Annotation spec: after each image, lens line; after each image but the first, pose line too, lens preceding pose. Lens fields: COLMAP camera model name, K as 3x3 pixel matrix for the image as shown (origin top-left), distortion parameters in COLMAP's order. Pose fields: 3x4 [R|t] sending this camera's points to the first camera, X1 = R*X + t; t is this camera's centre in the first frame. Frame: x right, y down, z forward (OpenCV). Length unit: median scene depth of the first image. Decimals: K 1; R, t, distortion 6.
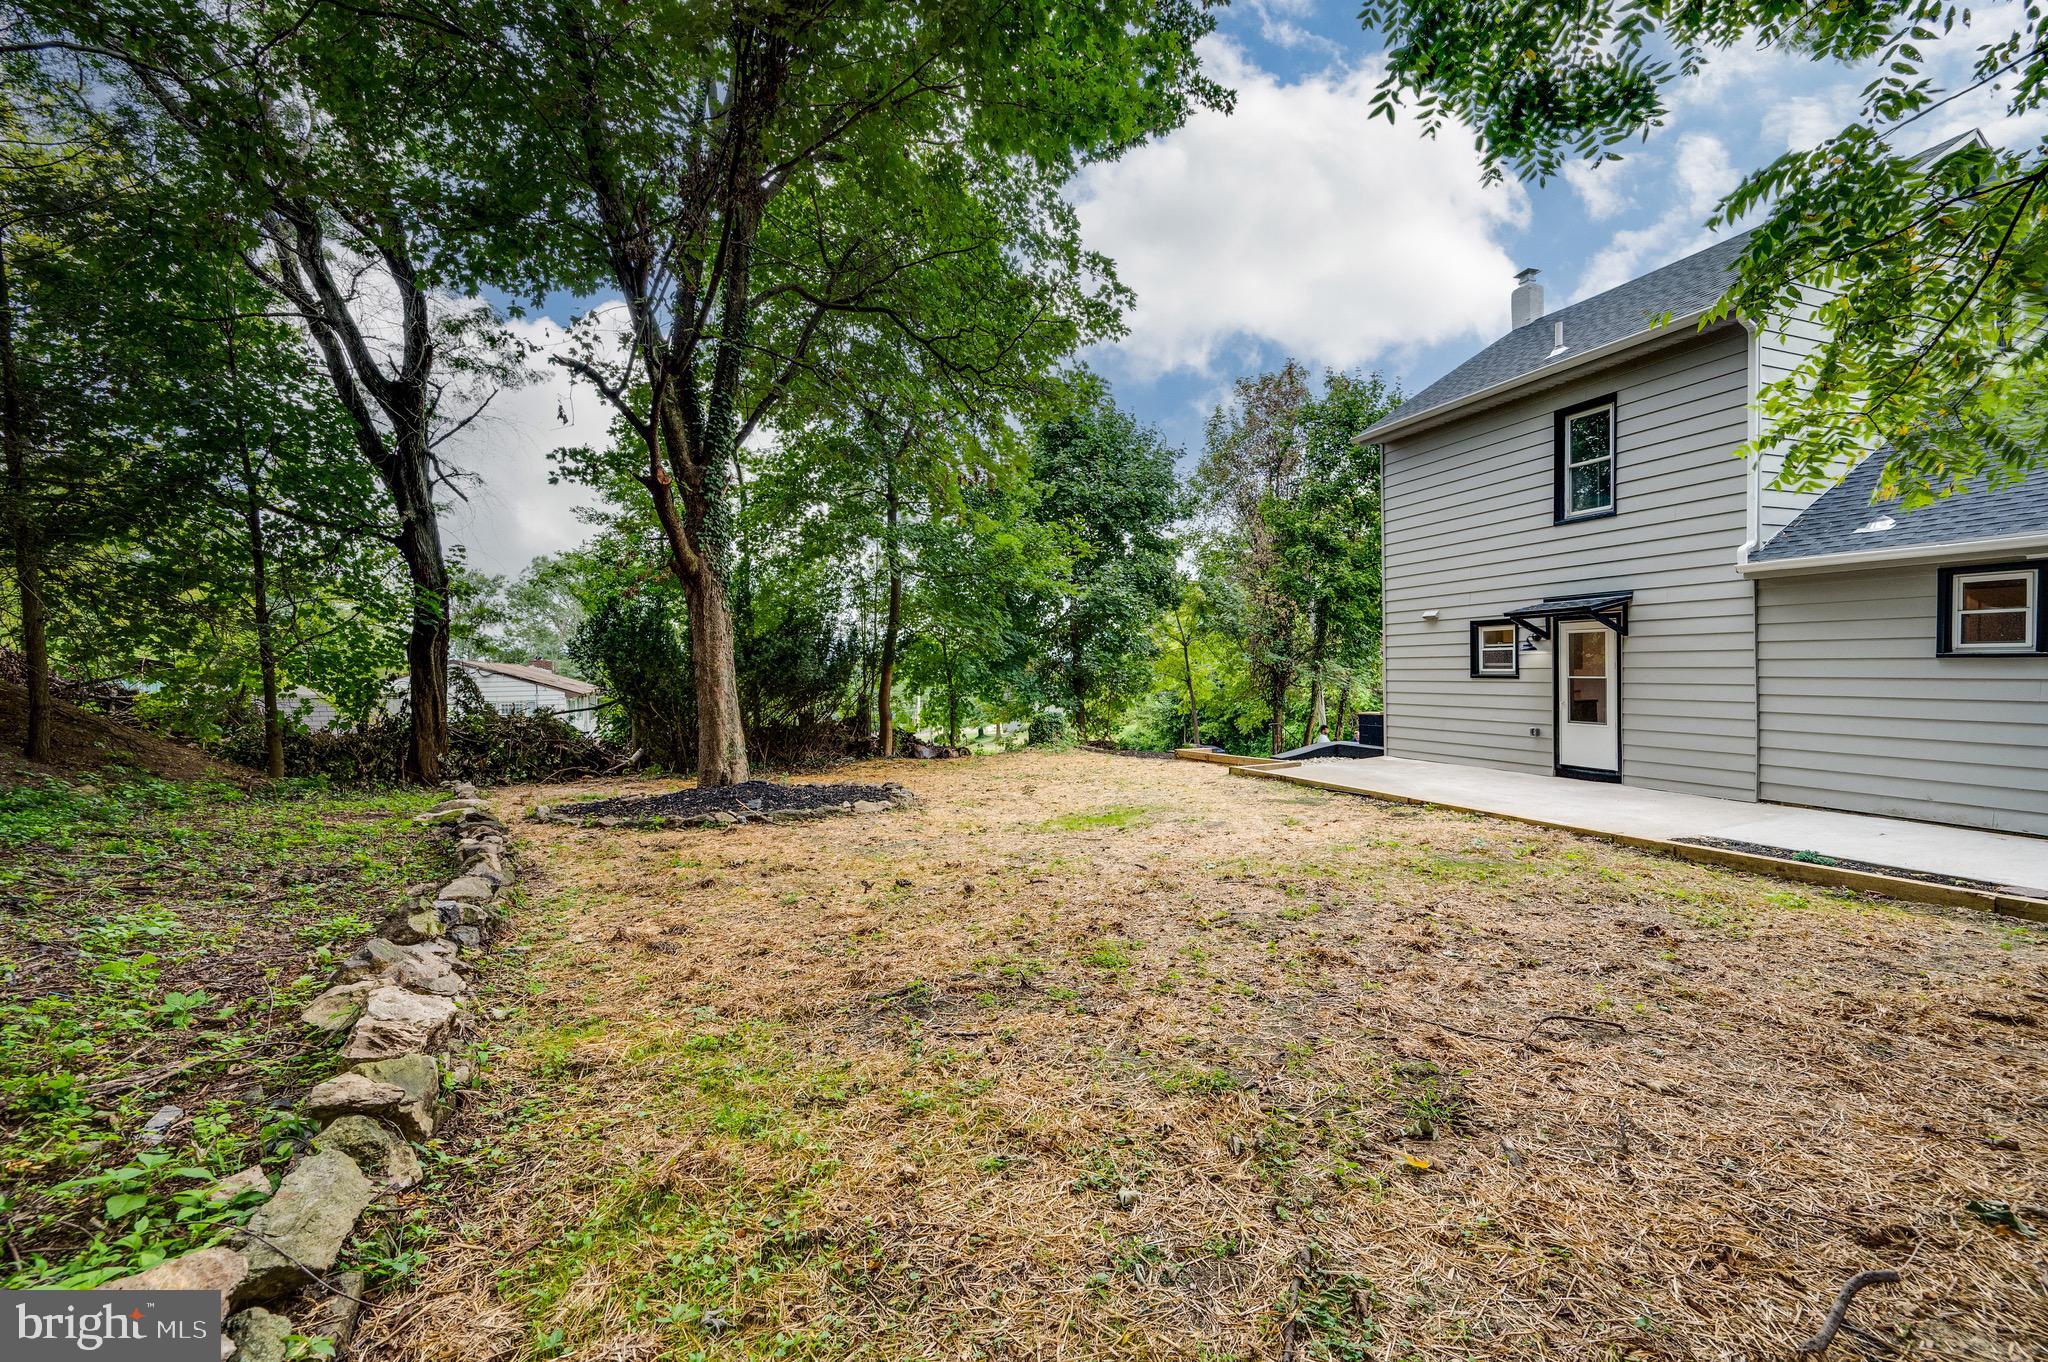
lens RADIAL K [[806.2, 0, 1022.3], [0, 806.2, 677.5], [0, 0, 1]] dist [-0.002812, 0.000370]
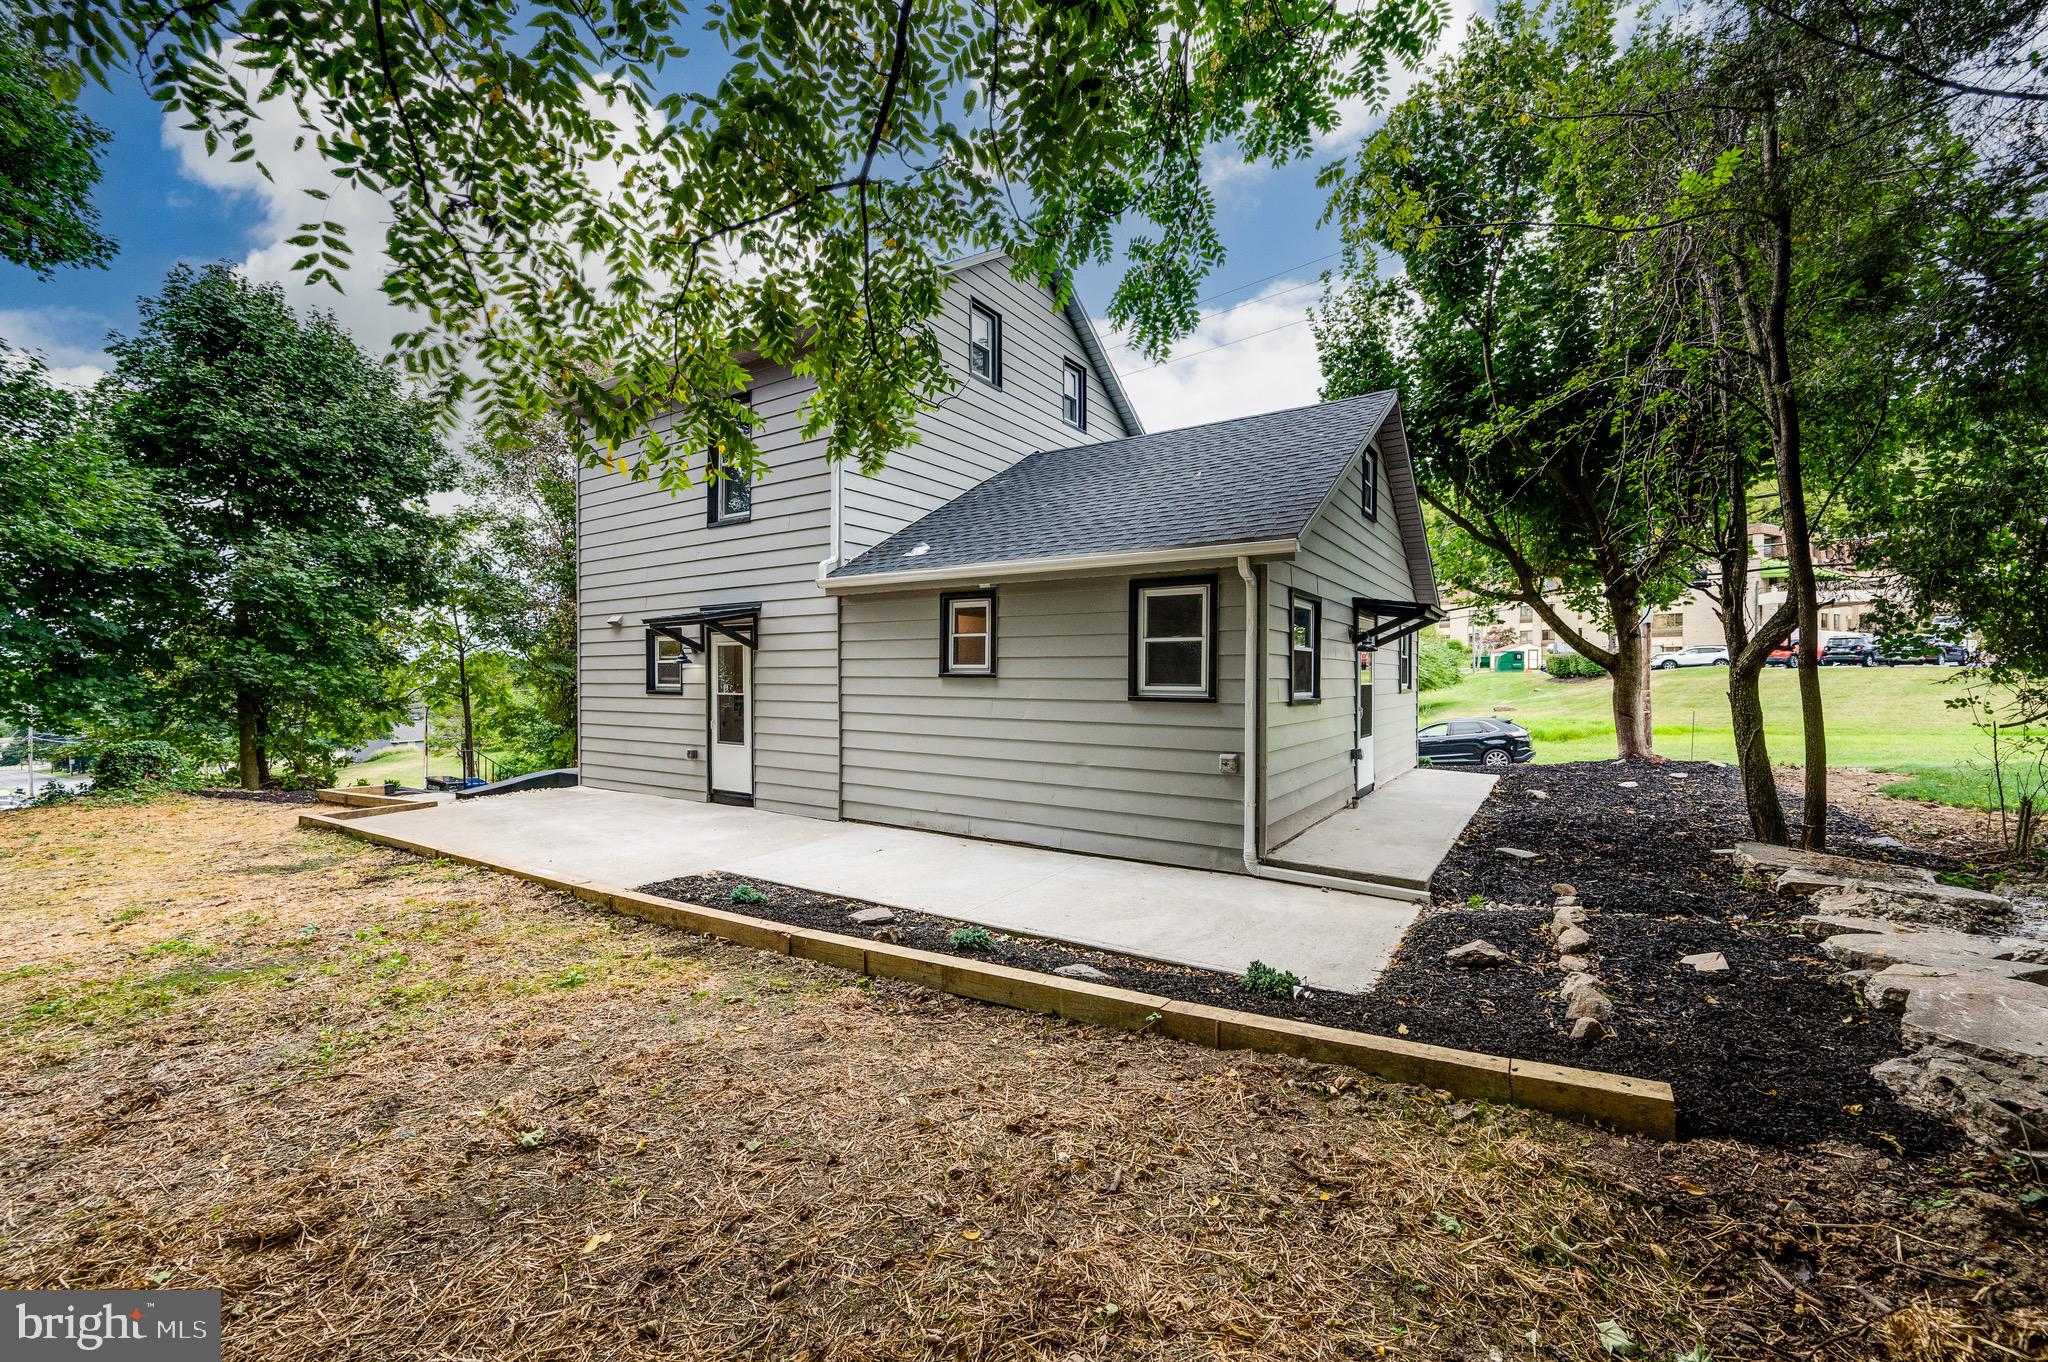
lens RADIAL K [[842.4, 0, 1018.7], [0, 842.4, 686.7], [0, 0, 1]] dist [0.001687, -0.000580]
pose [[0.812403, 0.010213, 0.583006, 0.415949], [-0.006096, 0.999941, -0.009021, -0.001774], [-0.583064, 0.003775, 0.812418, 0.024280]]
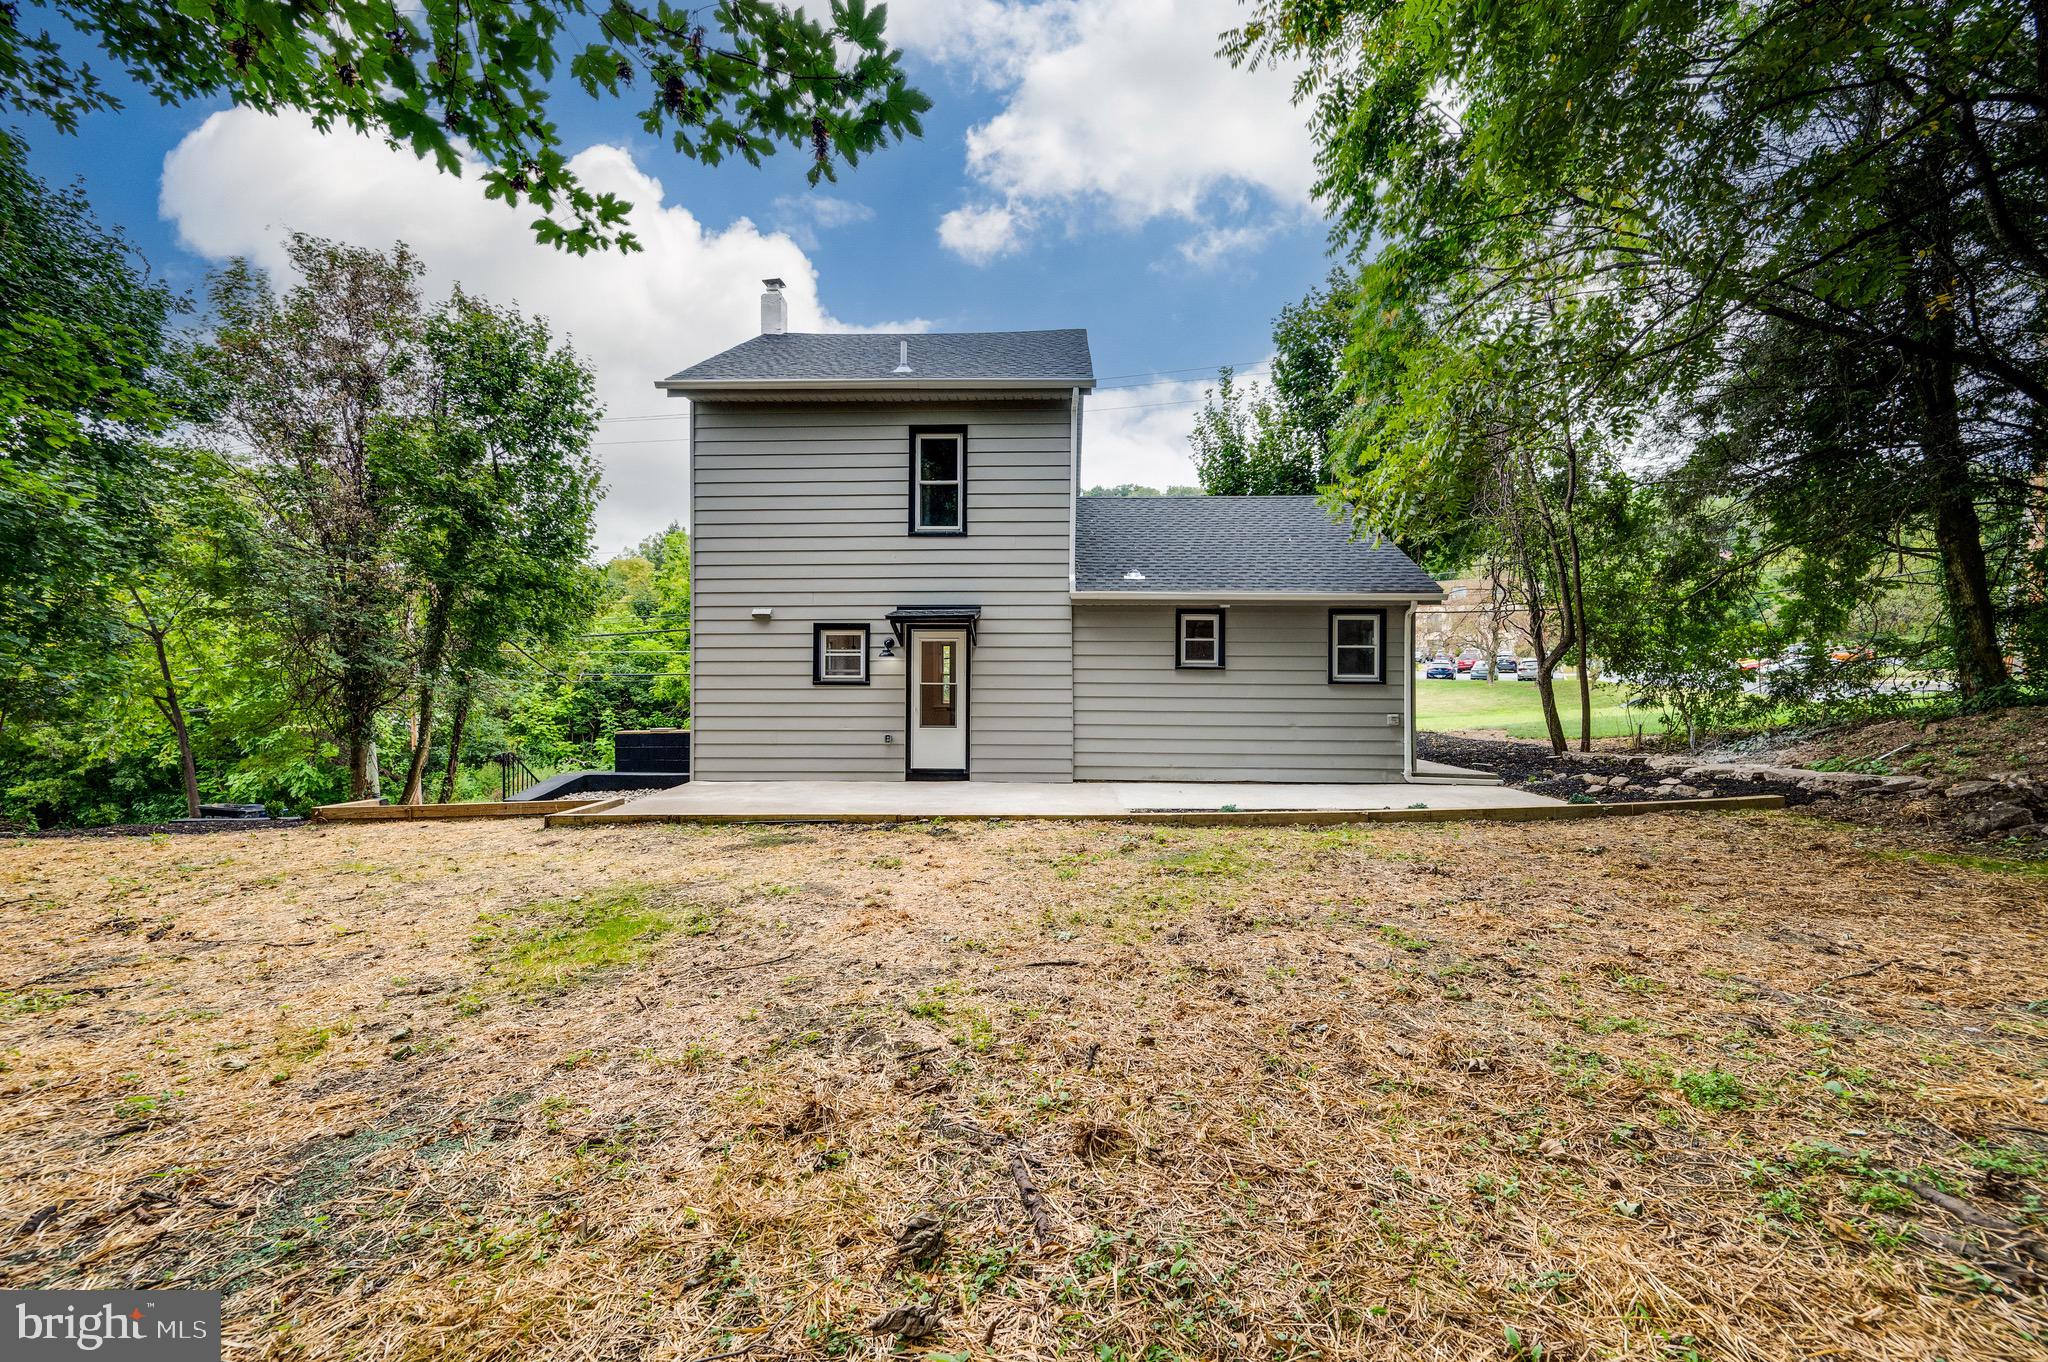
lens RADIAL K [[806.2, 0, 1013.3], [0, 806.2, 691.7], [0, 0, 1]] dist [-0.002812, 0.000370]
pose [[0.366947, 0.021165, 0.930001, -0.254333], [0.004505, 0.999689, -0.024529, 0.037561], [-0.930231, 0.013190, 0.366738, 0.532140]]
